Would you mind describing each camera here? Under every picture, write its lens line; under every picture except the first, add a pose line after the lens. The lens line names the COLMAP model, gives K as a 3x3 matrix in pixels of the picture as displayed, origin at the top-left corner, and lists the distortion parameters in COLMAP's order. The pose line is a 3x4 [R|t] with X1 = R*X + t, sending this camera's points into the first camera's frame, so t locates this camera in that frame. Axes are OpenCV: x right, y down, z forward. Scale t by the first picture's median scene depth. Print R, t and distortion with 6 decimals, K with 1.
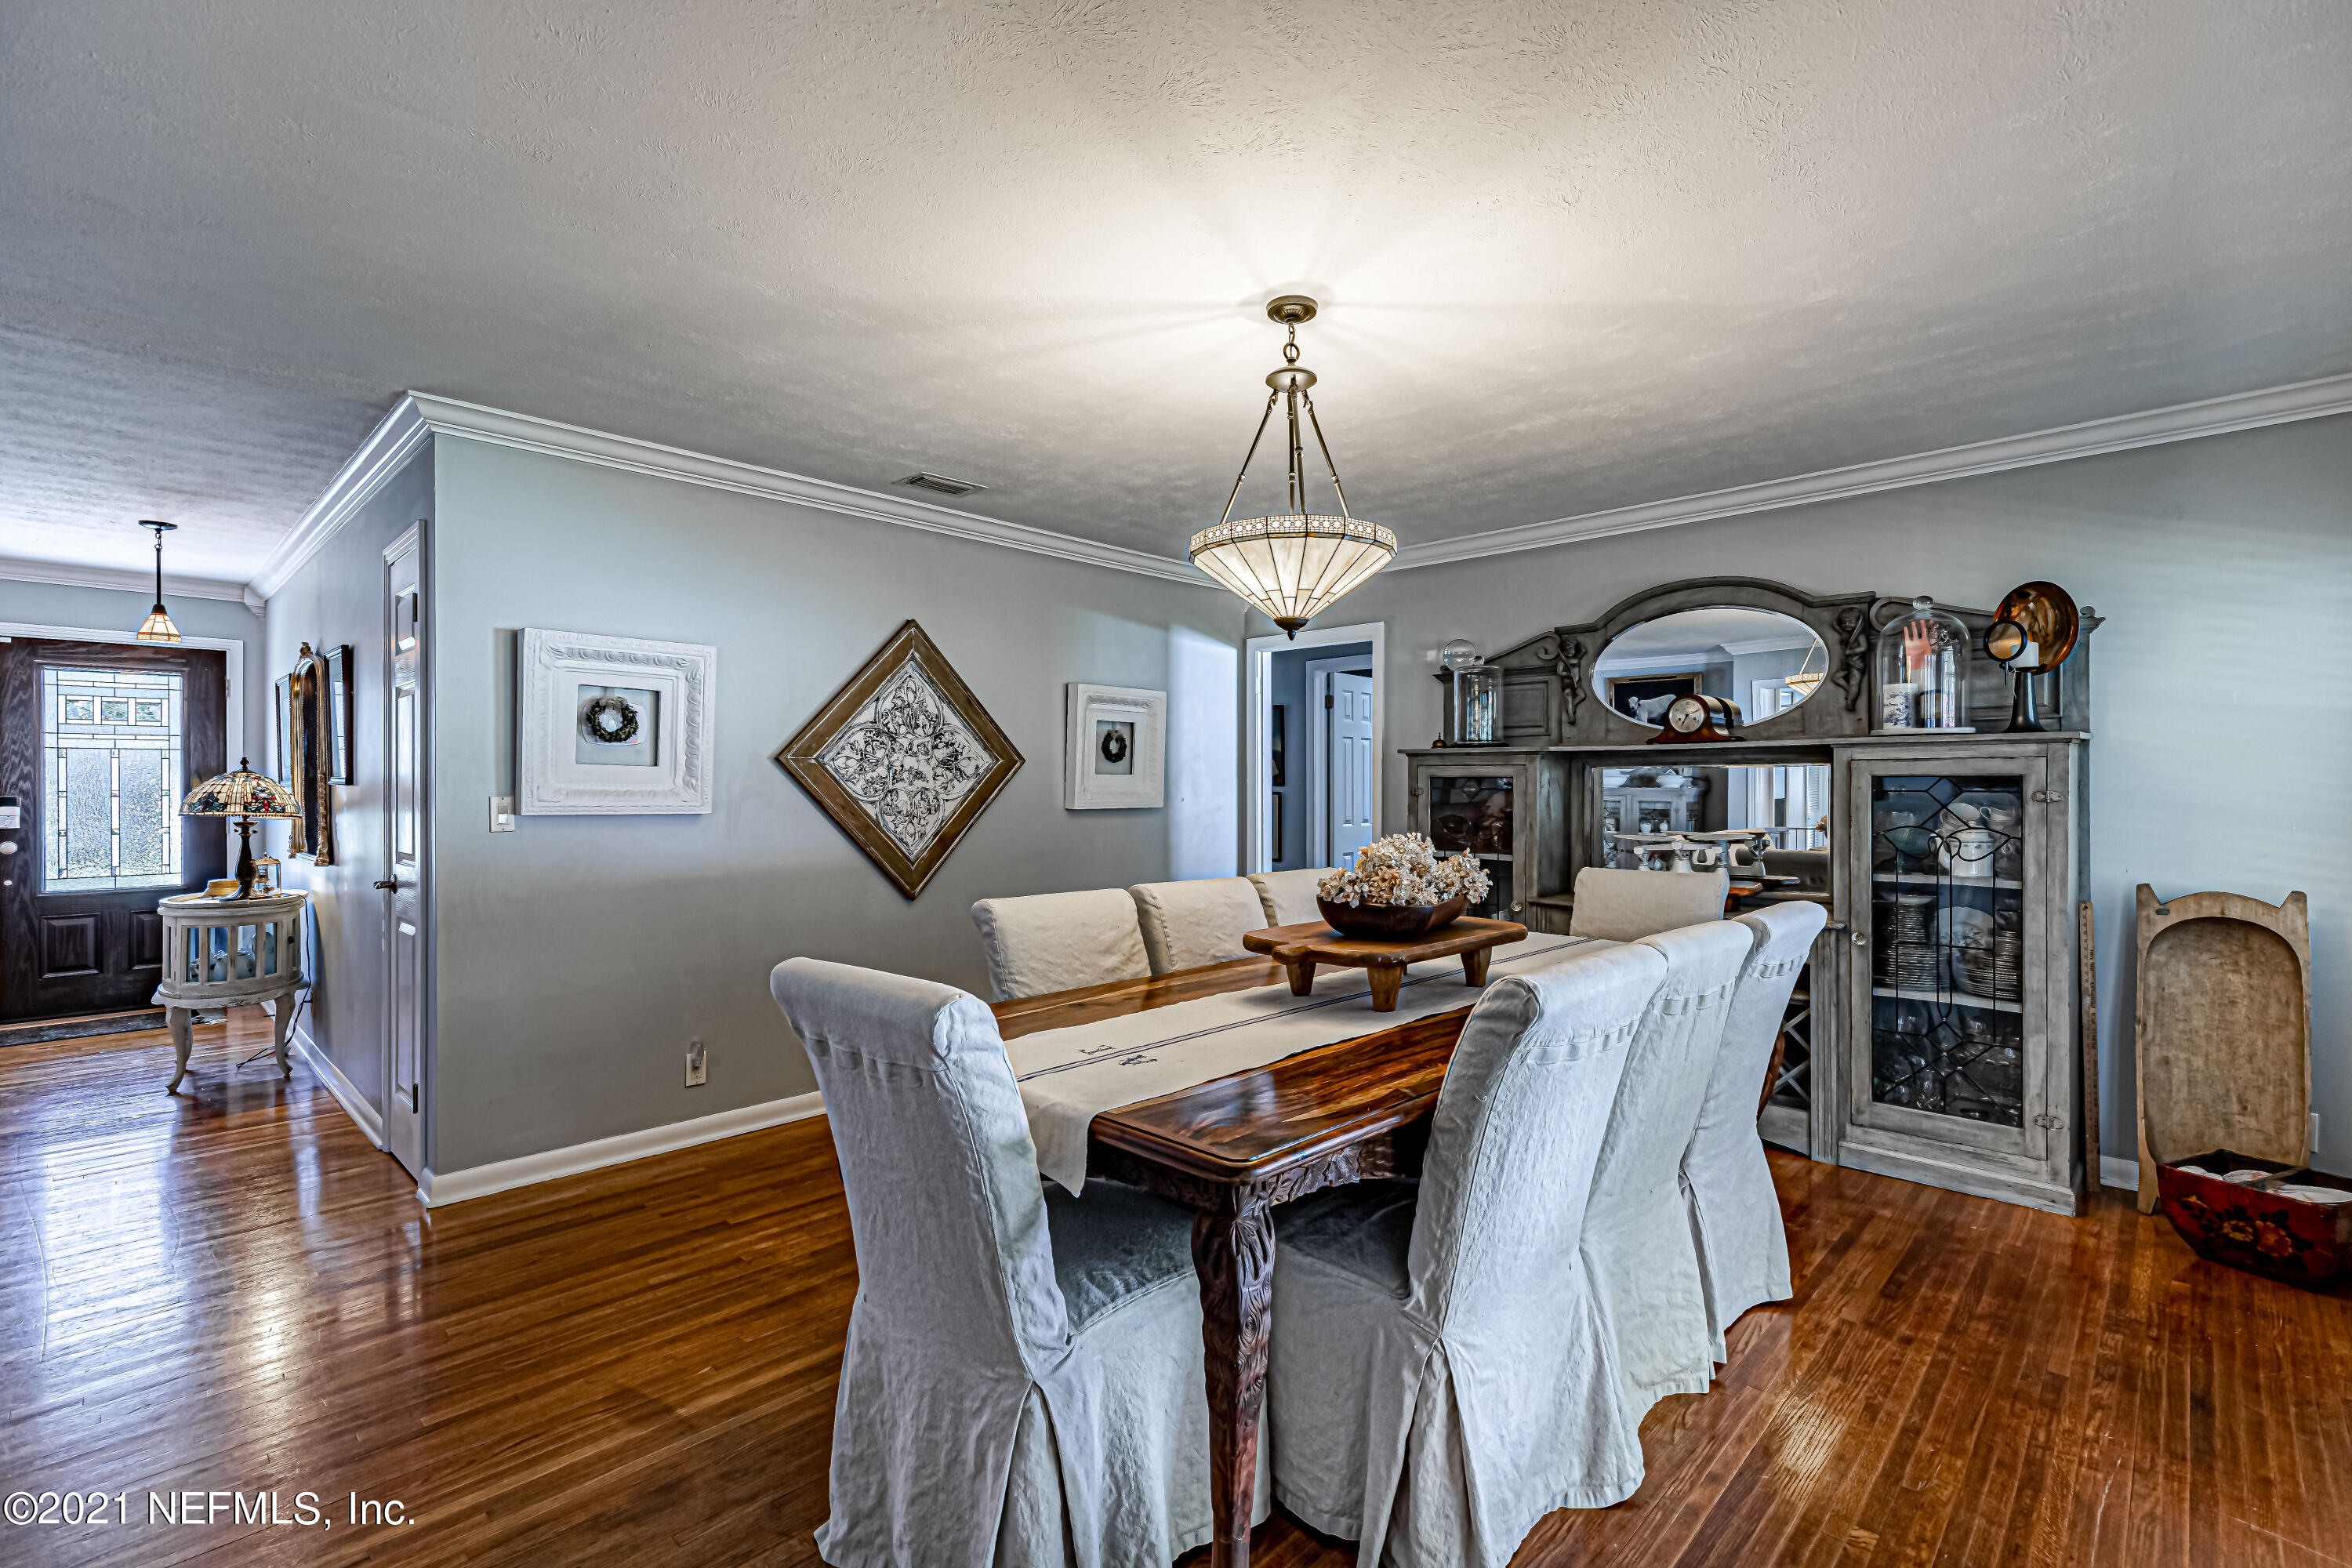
lens RADIAL K [[1066.5, 0, 1176.0], [0, 1066.5, 784.0], [0, 0, 1]] dist [0.005461, -0.001553]
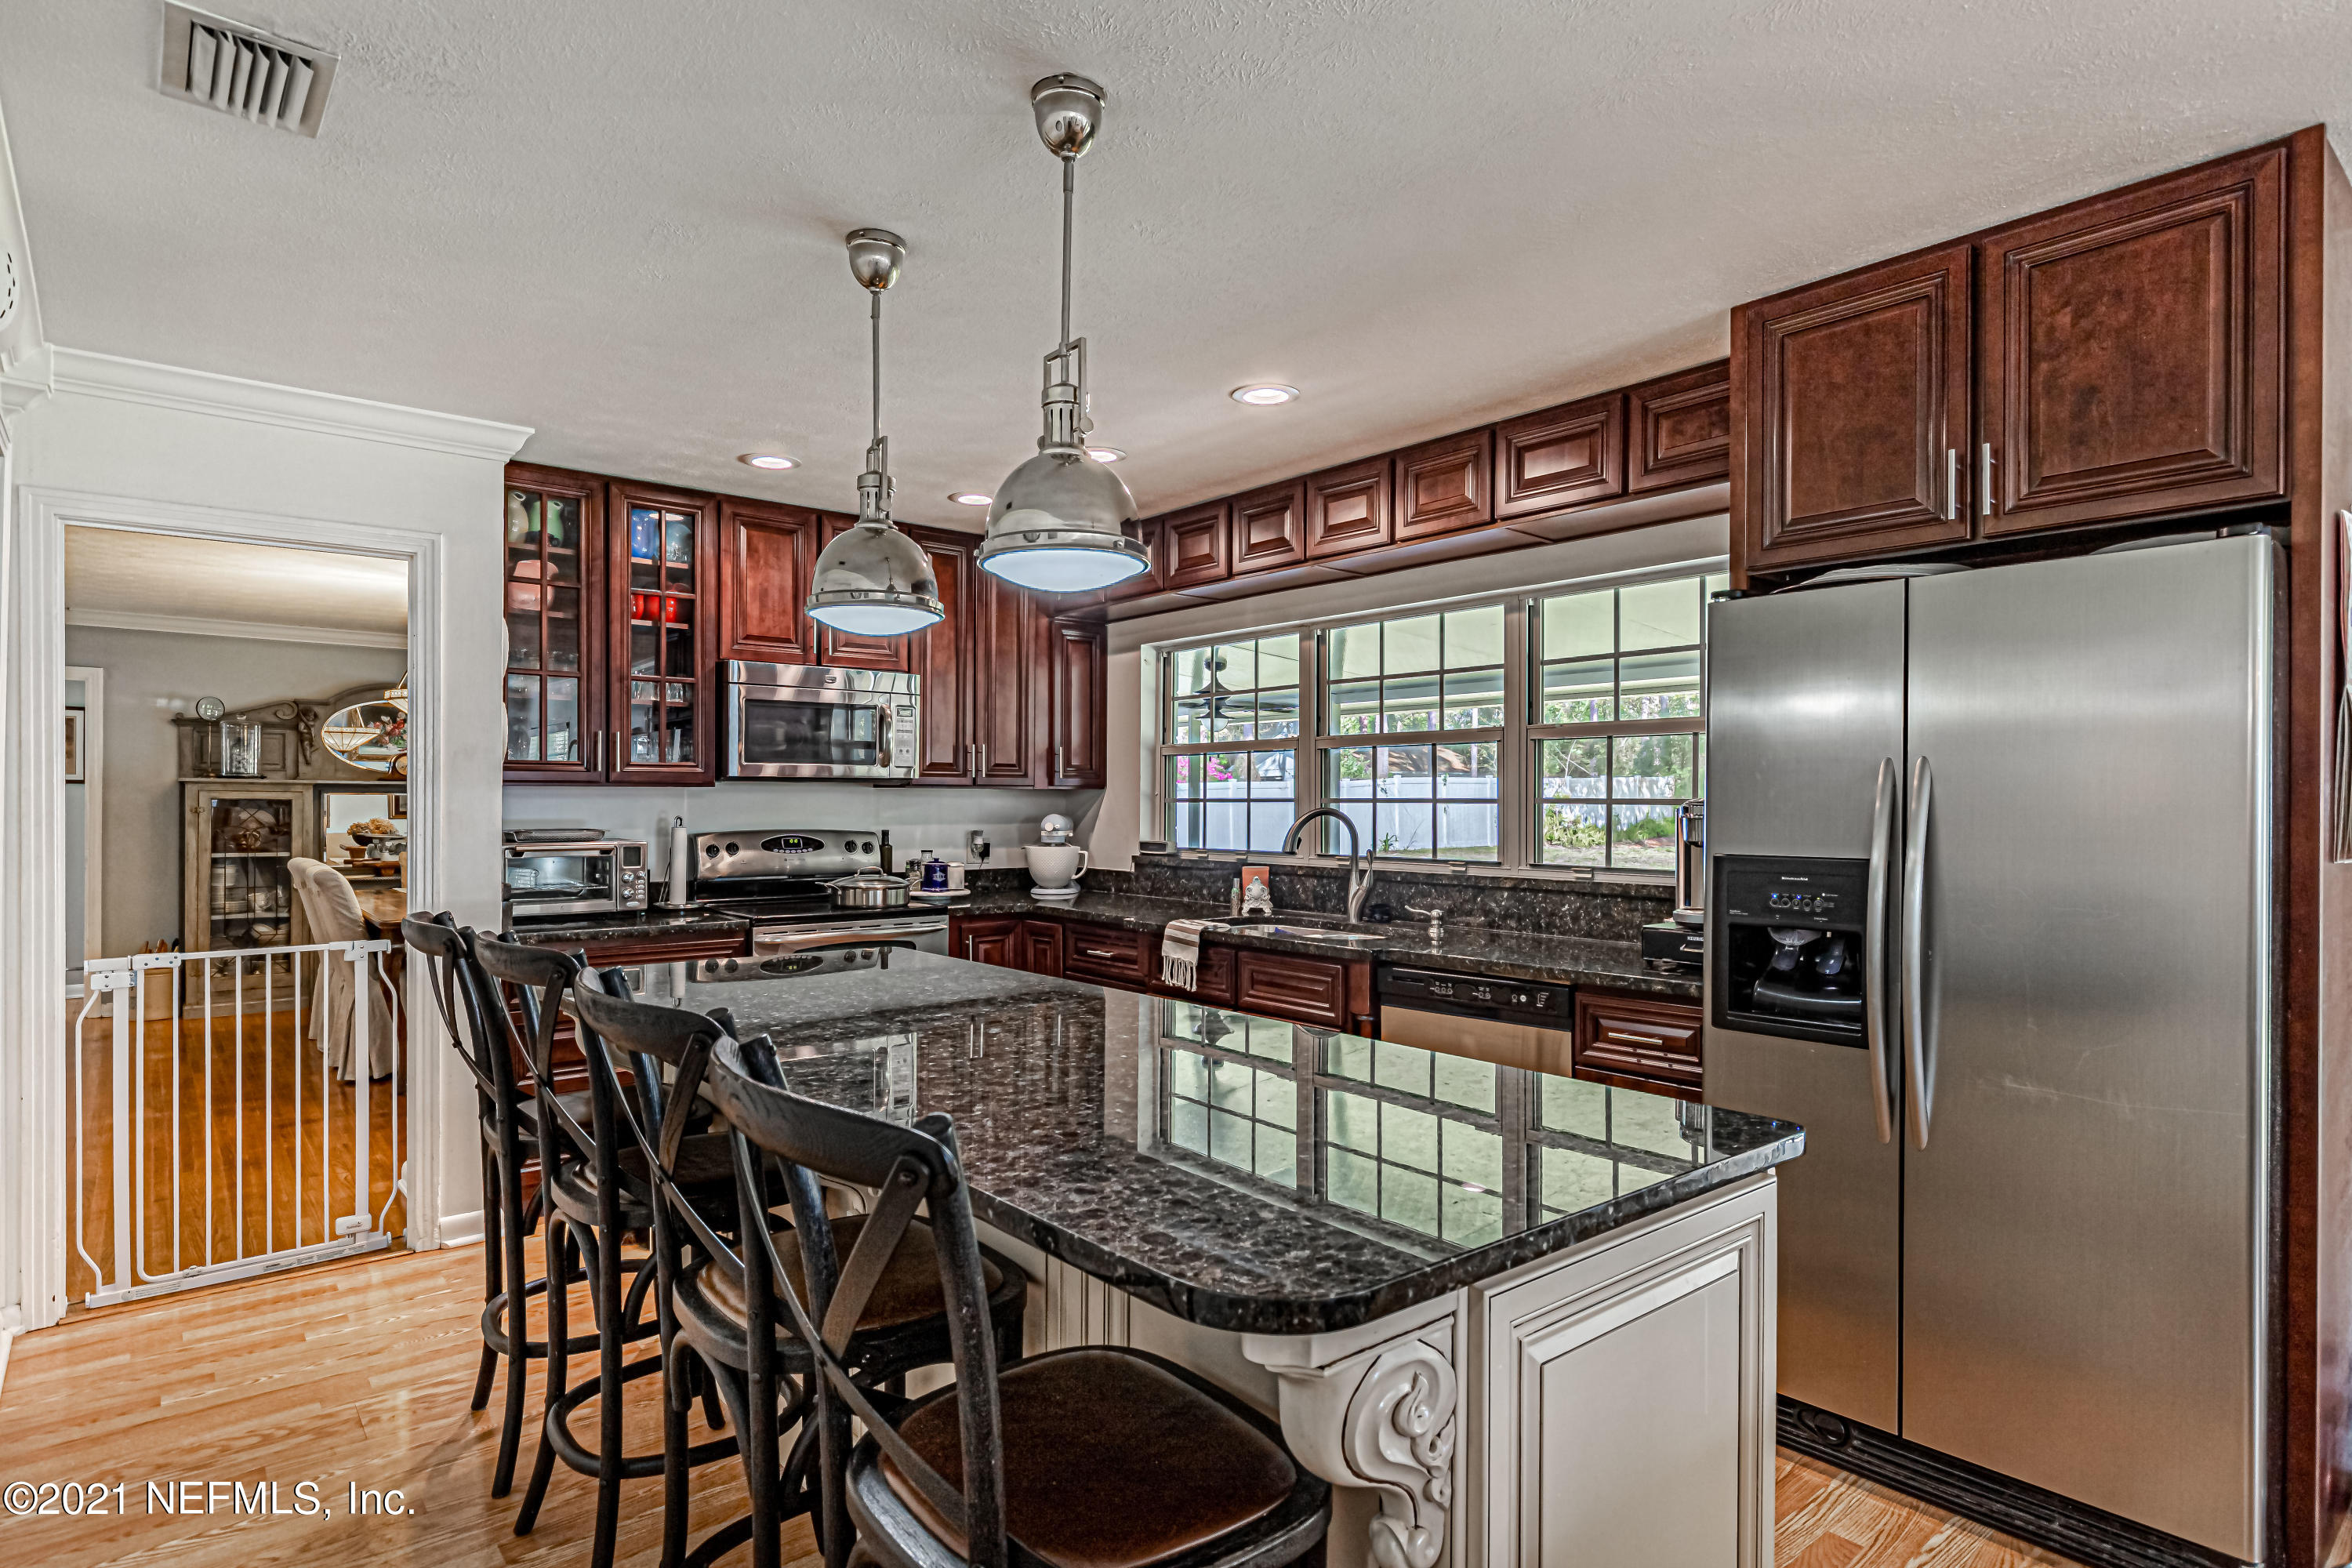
lens RADIAL K [[1285.5, 0, 1176.0], [0, 1285.5, 784.0], [0, 0, 1]] dist [0.000535, 0.019133]
pose [[0.092370, 0.011414, 0.995659, -1.359493], [-0.005456, 0.999925, -0.010957, -0.014797], [-0.995710, -0.004421, 0.092425, -0.400986]]
